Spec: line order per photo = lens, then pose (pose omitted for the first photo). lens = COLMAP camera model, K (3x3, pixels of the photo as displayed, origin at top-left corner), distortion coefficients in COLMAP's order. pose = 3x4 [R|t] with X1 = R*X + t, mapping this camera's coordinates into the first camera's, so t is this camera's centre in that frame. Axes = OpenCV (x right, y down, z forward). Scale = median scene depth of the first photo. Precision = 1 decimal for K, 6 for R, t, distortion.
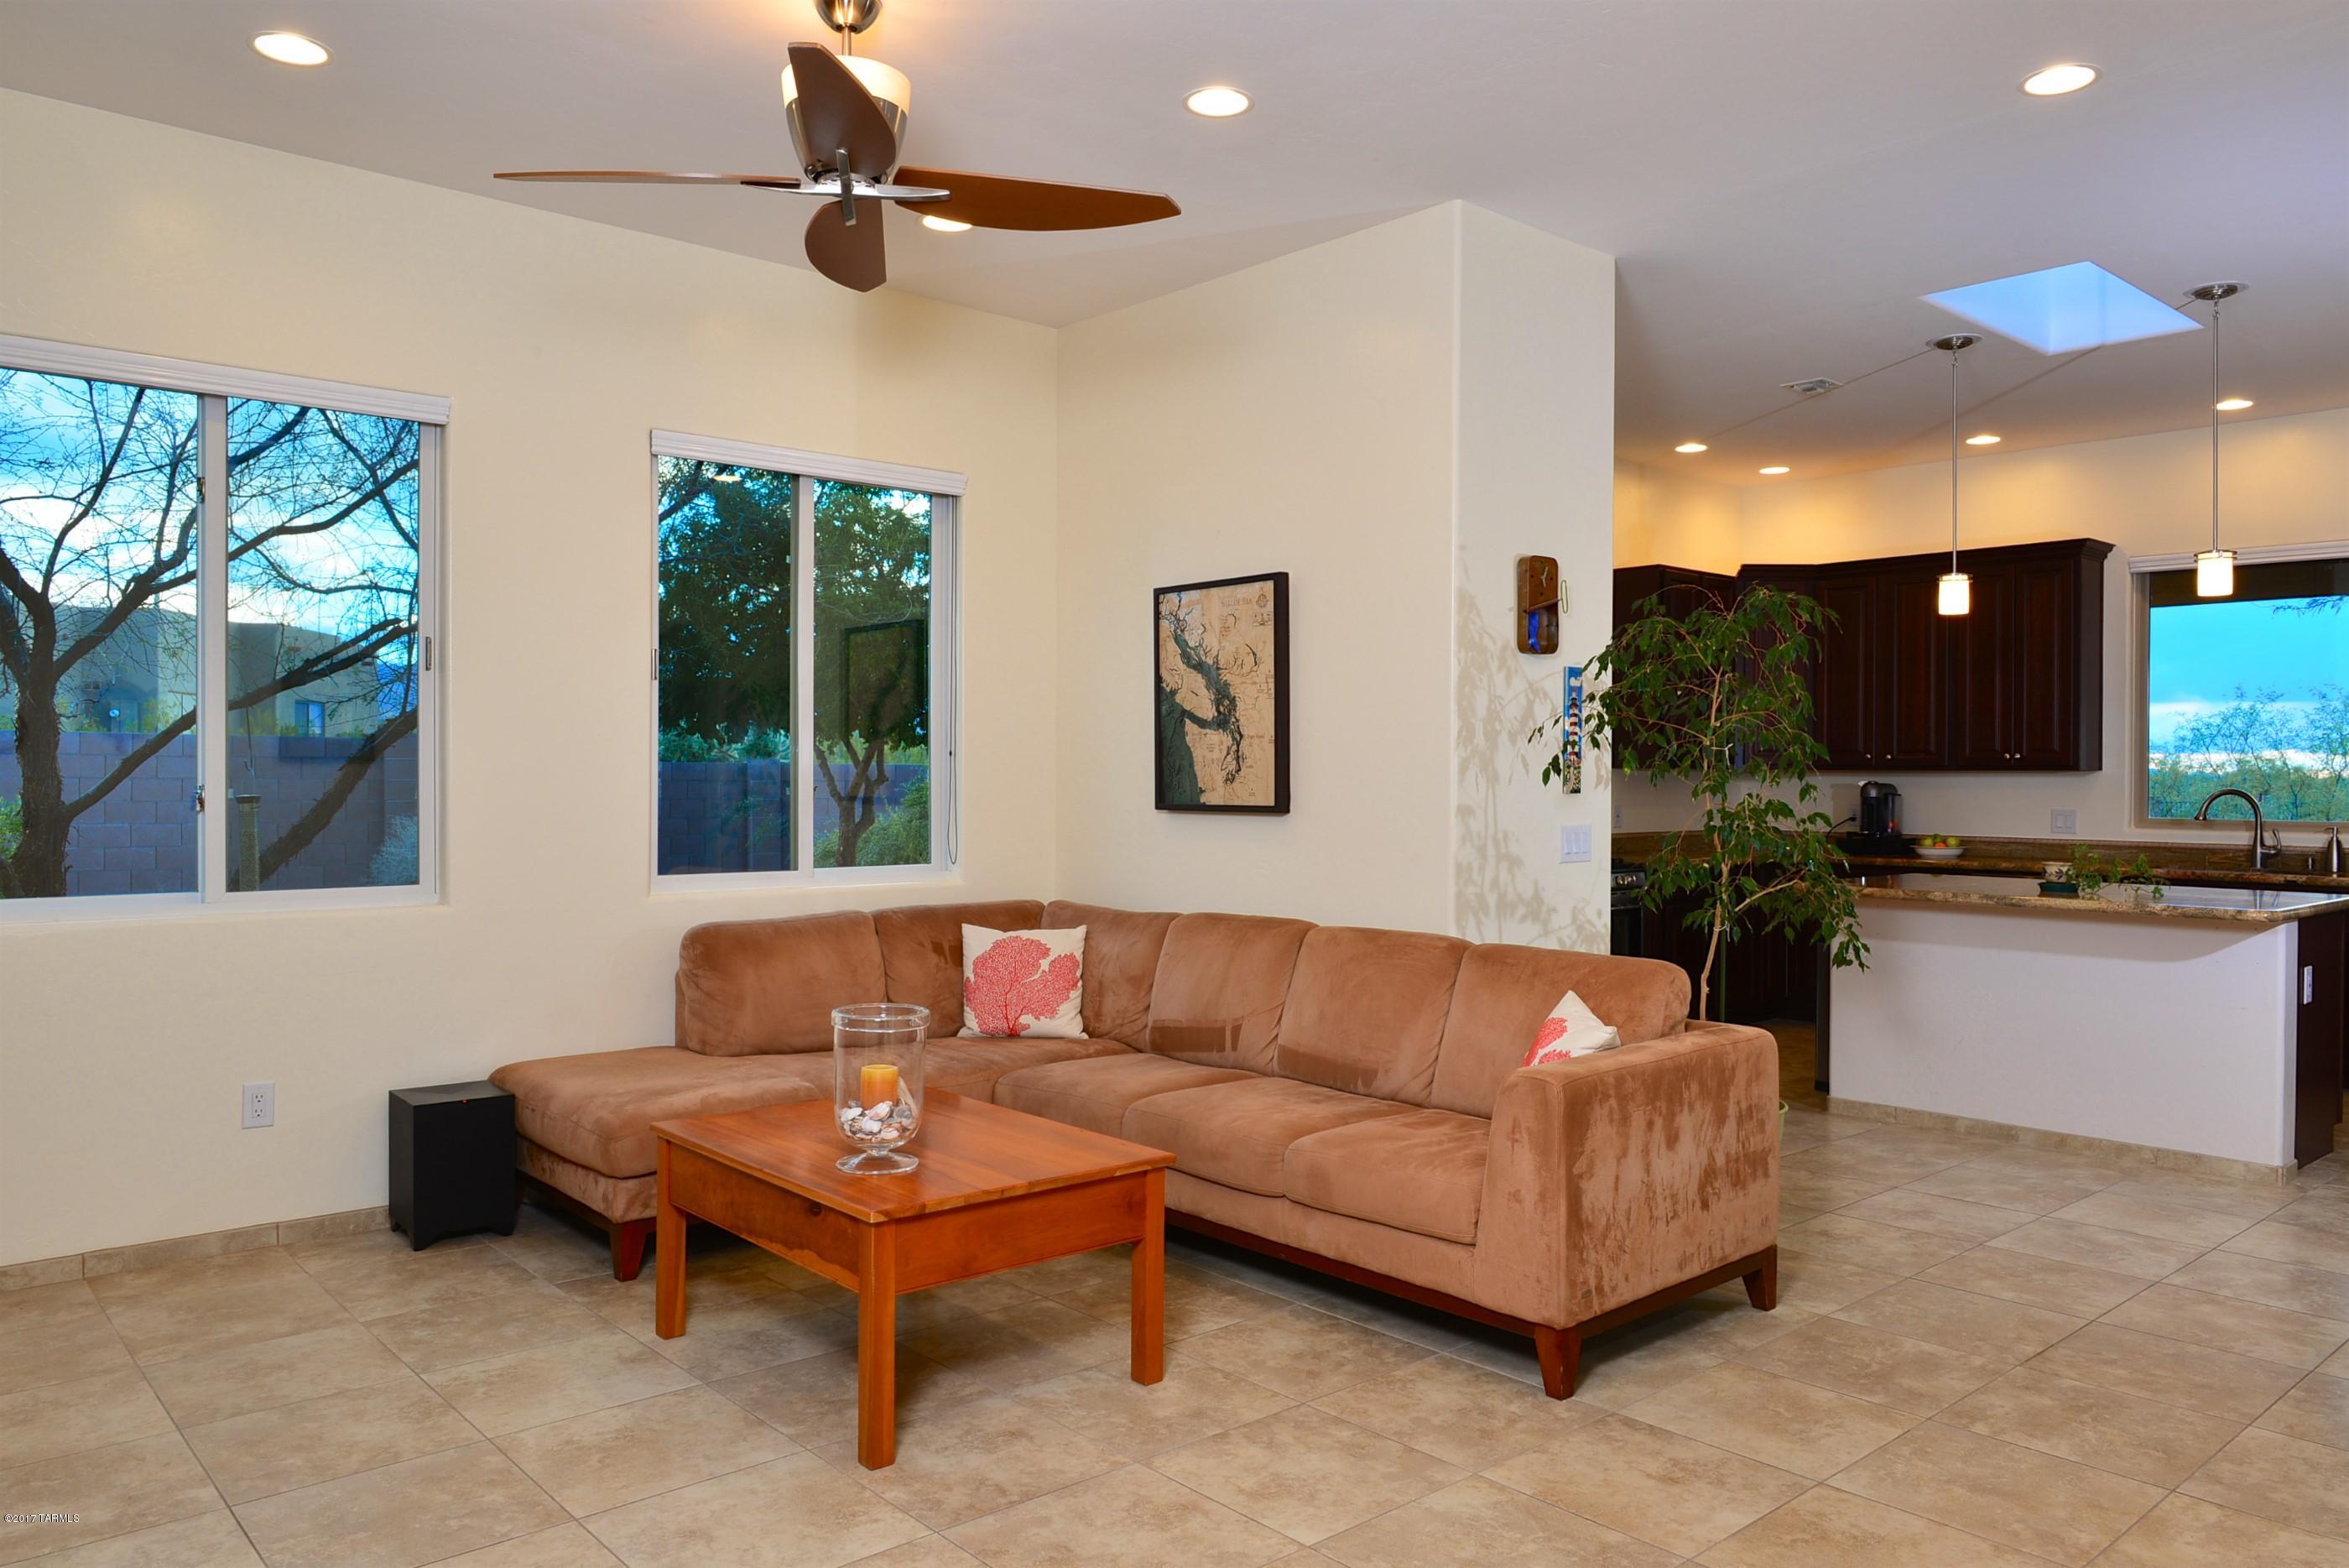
lens RADIAL K [[1619.4, 0, 1171.3], [0, 1619.4, 792.9], [0, 0, 1]] dist [-0.007912, -0.007506]
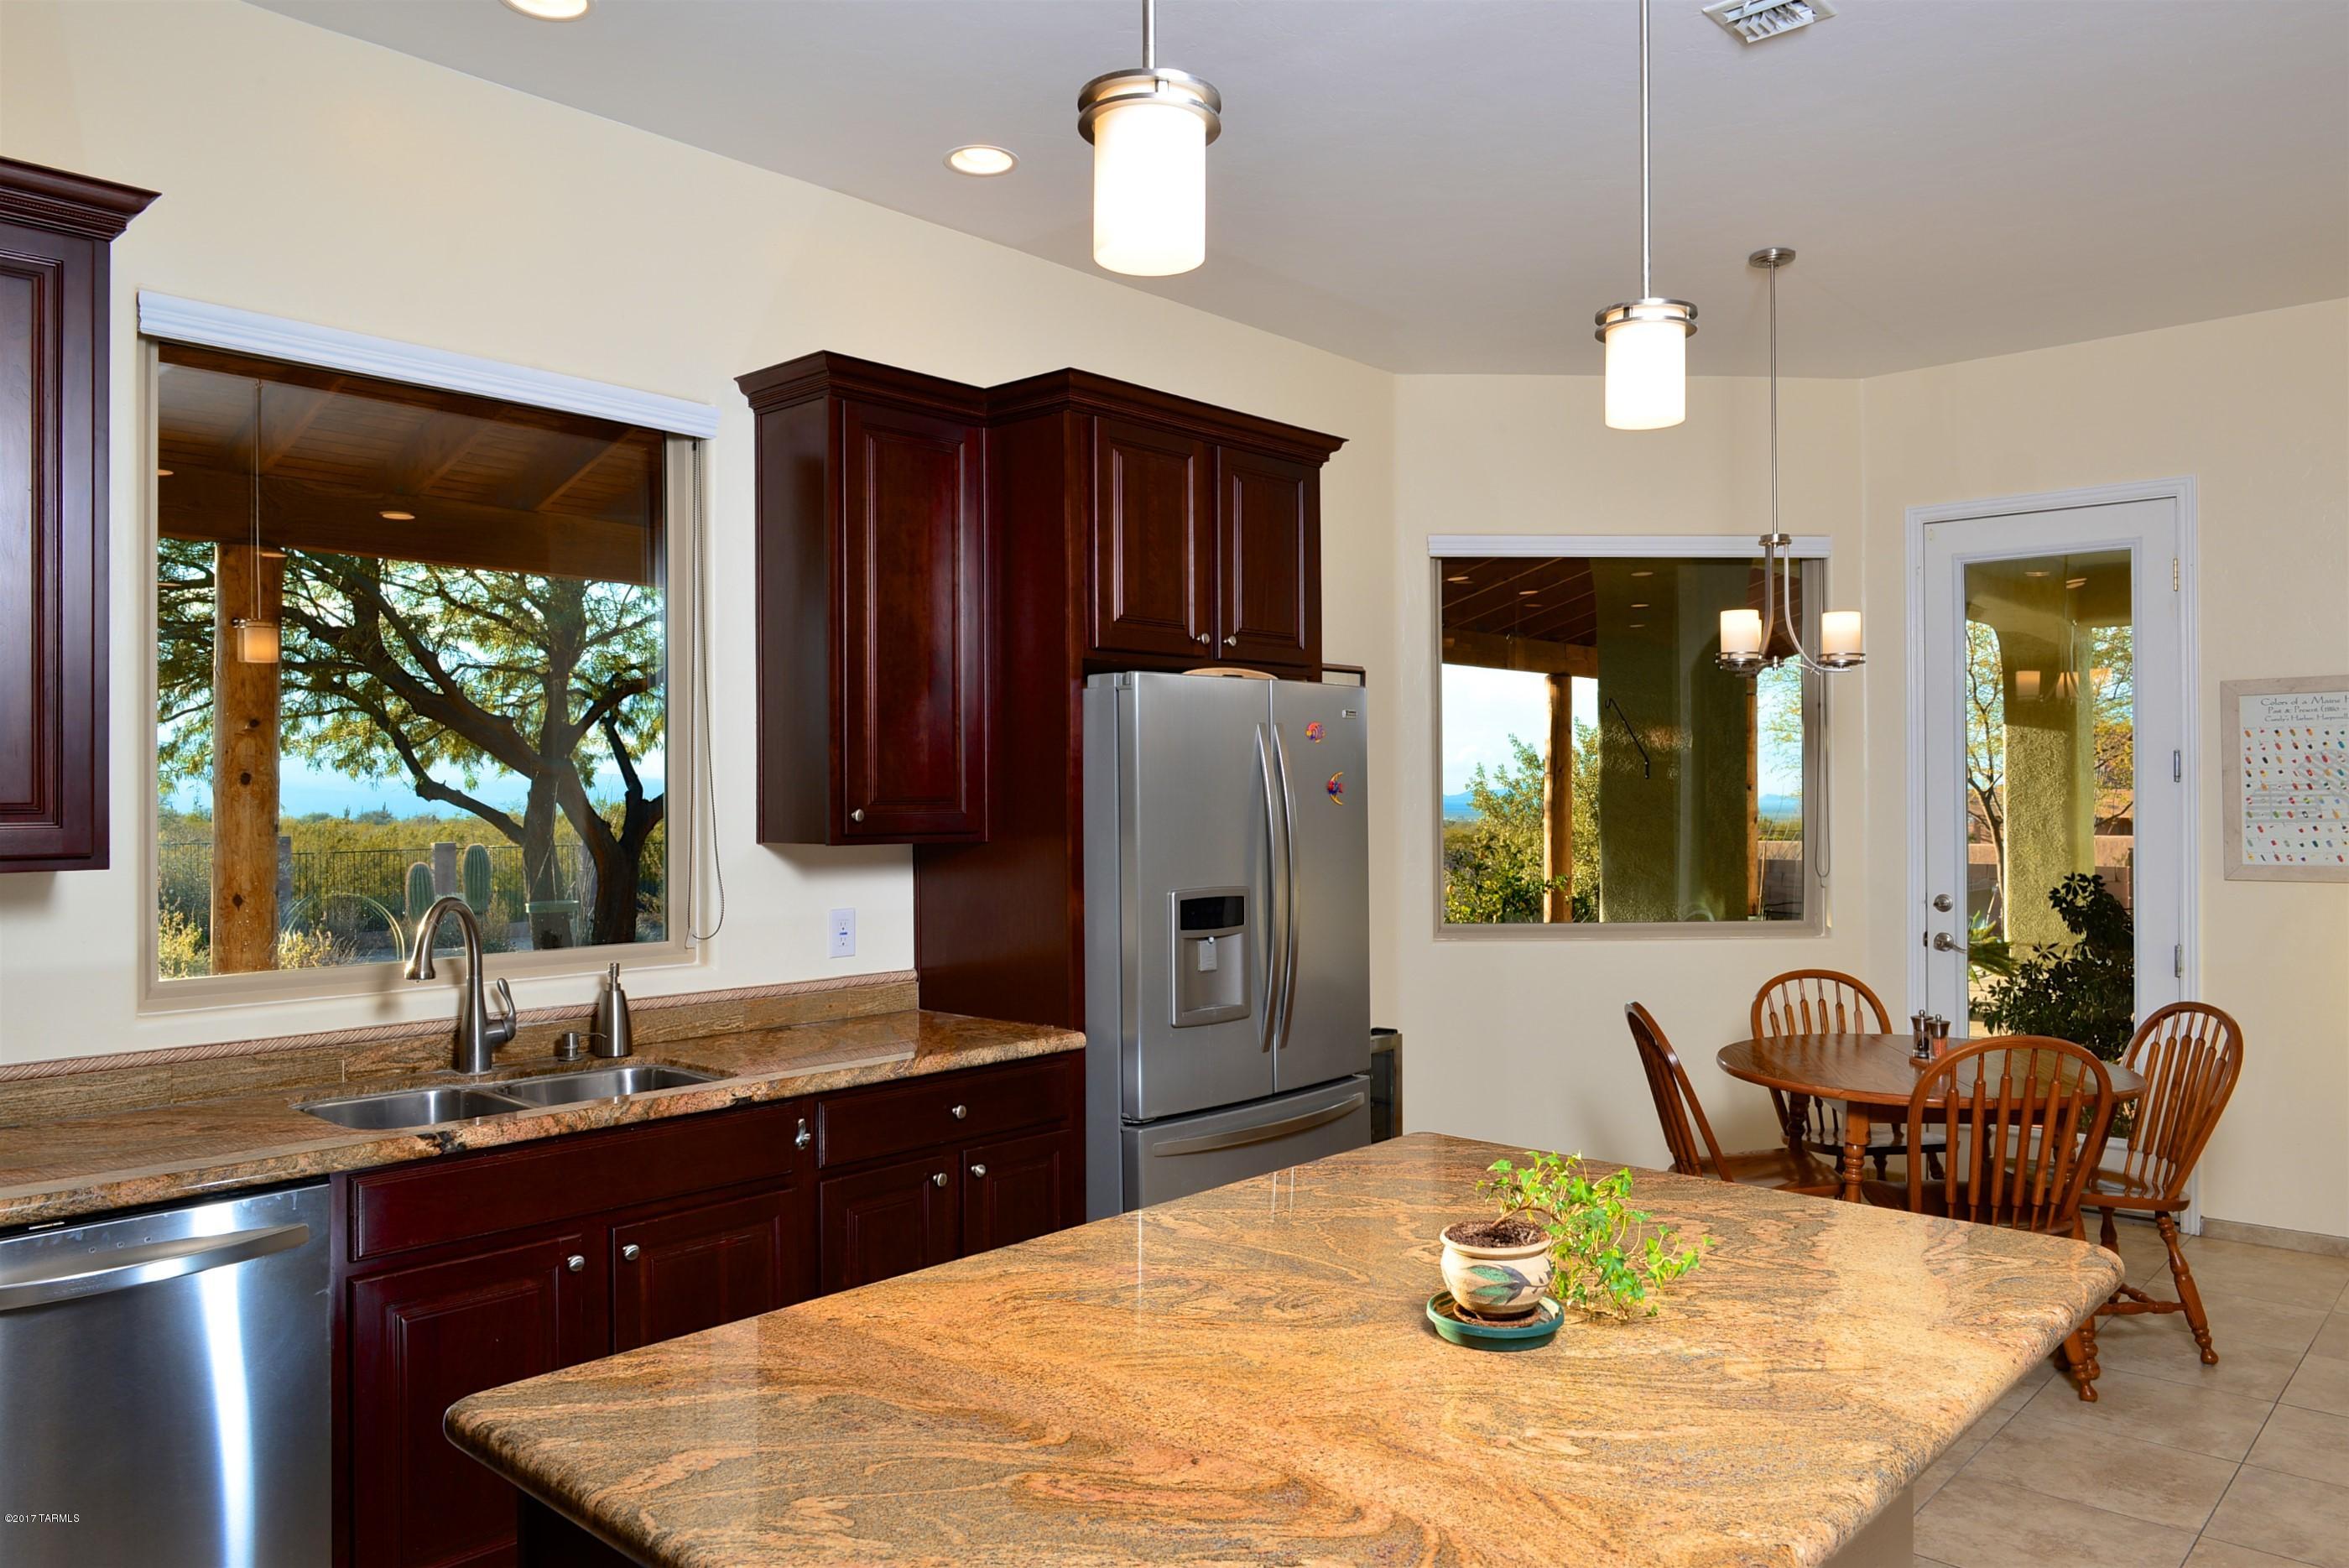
lens RADIAL K [[1619.4, 0, 1160.9], [0, 1619.4, 785.0], [0, 0, 1]] dist [-0.007912, -0.007506]
pose [[-0.120507, -0.001223, 0.992712, 0.194593], [0.018248, 0.999828, 0.003447, -0.027725], [-0.992545, 0.018531, -0.120464, 0.797086]]
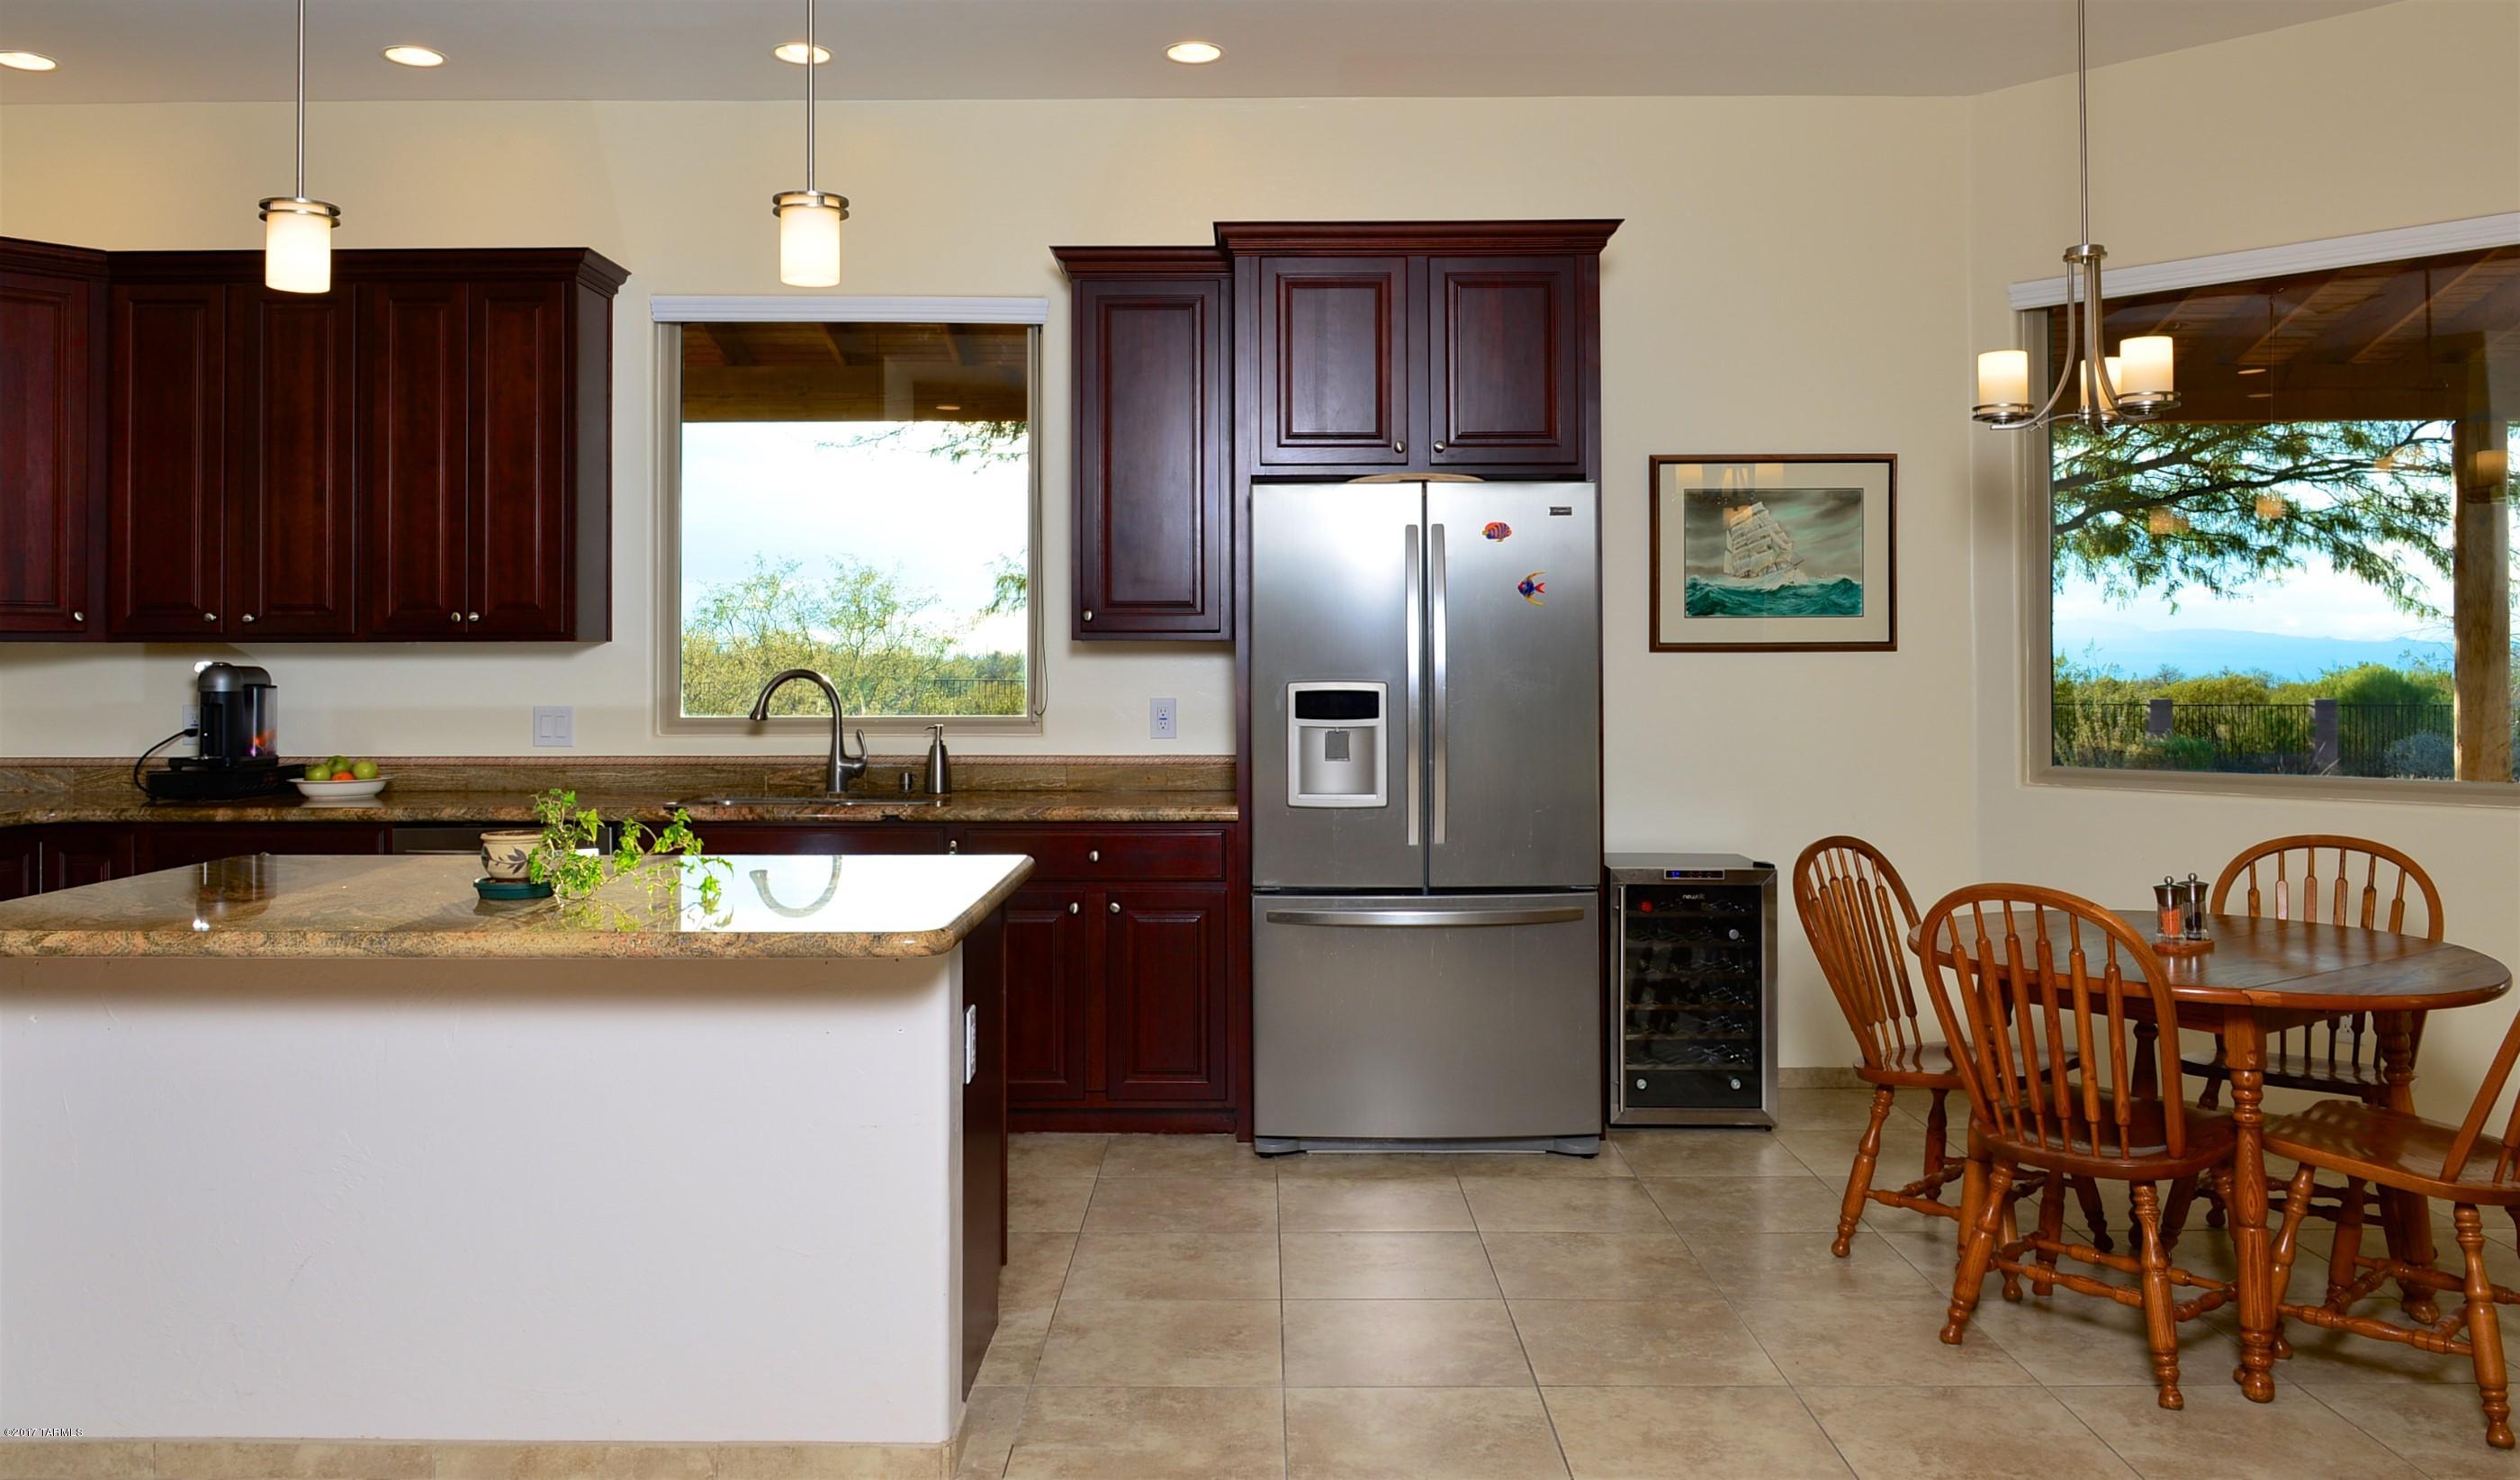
lens RADIAL K [[1927.8, 0, 1284.8], [0, 1927.8, 600.0], [0, 0, 1]] dist [-0.012848, -0.000320]
pose [[0.656276, 0.014374, 0.754384, 0.196955], [0.015916, 0.999332, -0.032888, -0.001400], [-0.754353, 0.033591, 0.655609, 0.334371]]
